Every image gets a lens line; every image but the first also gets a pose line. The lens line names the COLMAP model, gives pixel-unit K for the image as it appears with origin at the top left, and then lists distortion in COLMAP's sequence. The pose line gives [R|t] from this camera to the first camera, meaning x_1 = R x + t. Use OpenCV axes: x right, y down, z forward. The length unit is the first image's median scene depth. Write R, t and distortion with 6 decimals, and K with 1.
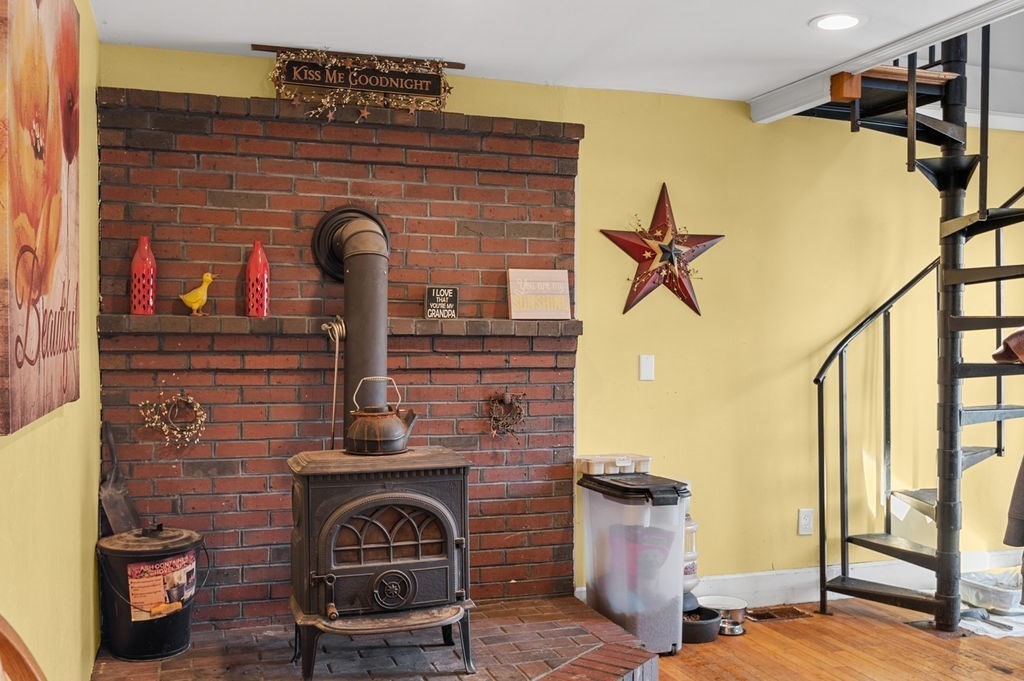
lens RADIAL K [[1011.7, 0, 512.0], [0, 1011.7, 340.5], [0, 0, 1]] dist [-0.006399, -0.003239]
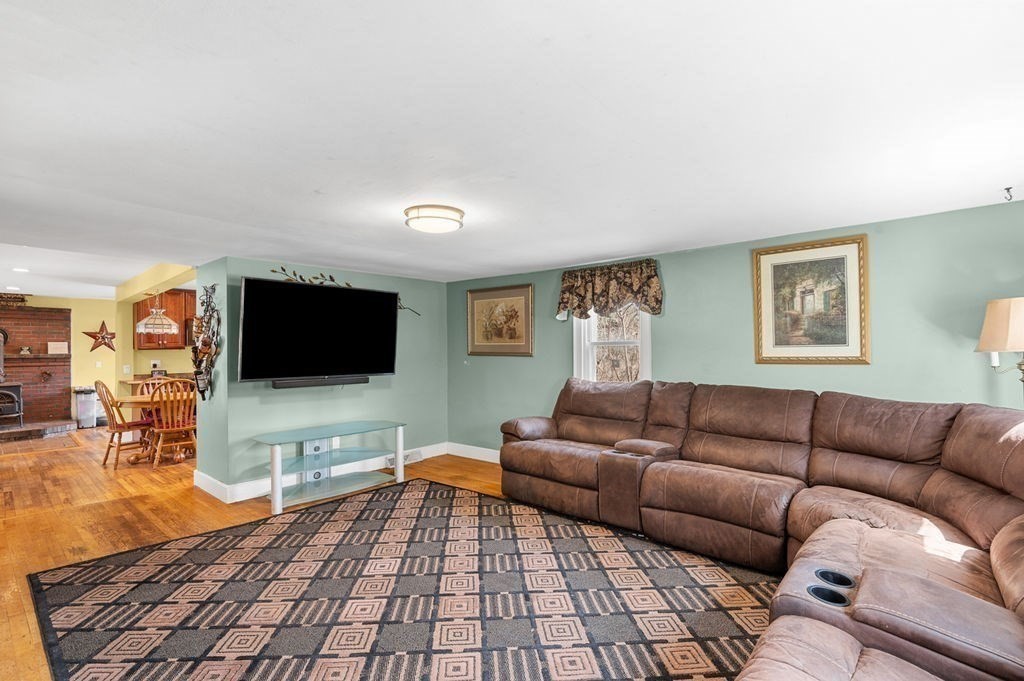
lens RADIAL K [[494.5, 0, 512.0], [0, 494.5, 340.5], [0, 0, 1]] dist [-0.003391, -0.000767]
pose [[0.861364, -0.000602, 0.507988, 0.640872], [0.014086, 0.999643, -0.022699, -0.002955], [-0.507793, 0.026708, 0.861065, -1.823401]]
